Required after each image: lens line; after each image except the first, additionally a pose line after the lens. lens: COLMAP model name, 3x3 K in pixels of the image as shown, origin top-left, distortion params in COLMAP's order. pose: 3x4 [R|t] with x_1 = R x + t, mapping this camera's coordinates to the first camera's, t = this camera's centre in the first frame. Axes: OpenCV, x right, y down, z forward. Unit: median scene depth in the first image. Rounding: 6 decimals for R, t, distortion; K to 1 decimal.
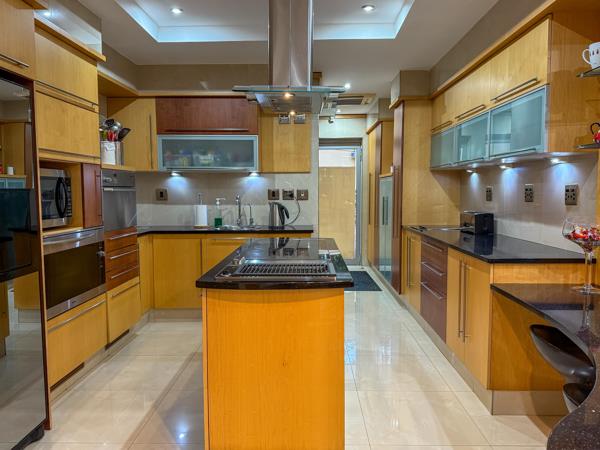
lens RADIAL K [[433.8, 0, 300.0], [0, 433.8, 225.0], [0, 0, 1]] dist [0.006064, -0.001652]
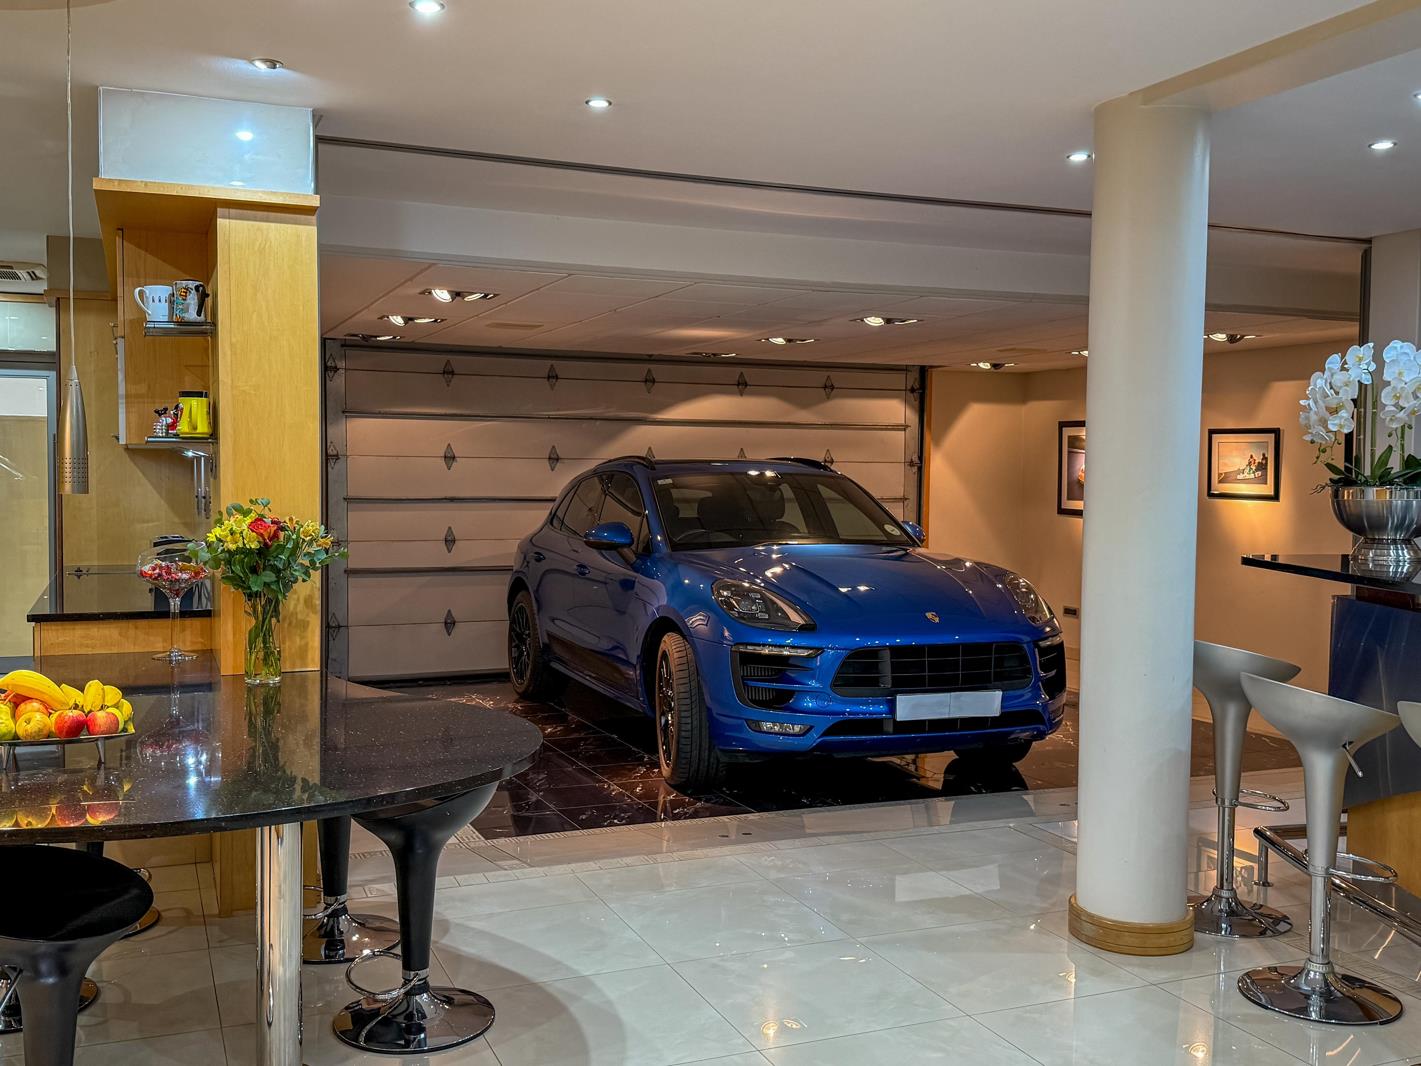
lens RADIAL K [[1377.0, 0, 710.5], [0, 1377.0, 533.0], [0, 0, 1]] dist [0.005447, 0.001667]
pose [[0.920100, -0.008474, 0.391592, 0.258389], [0.019982, 0.999480, -0.025320, 0.013964], [-0.391174, 0.031122, 0.919790, -0.537363]]
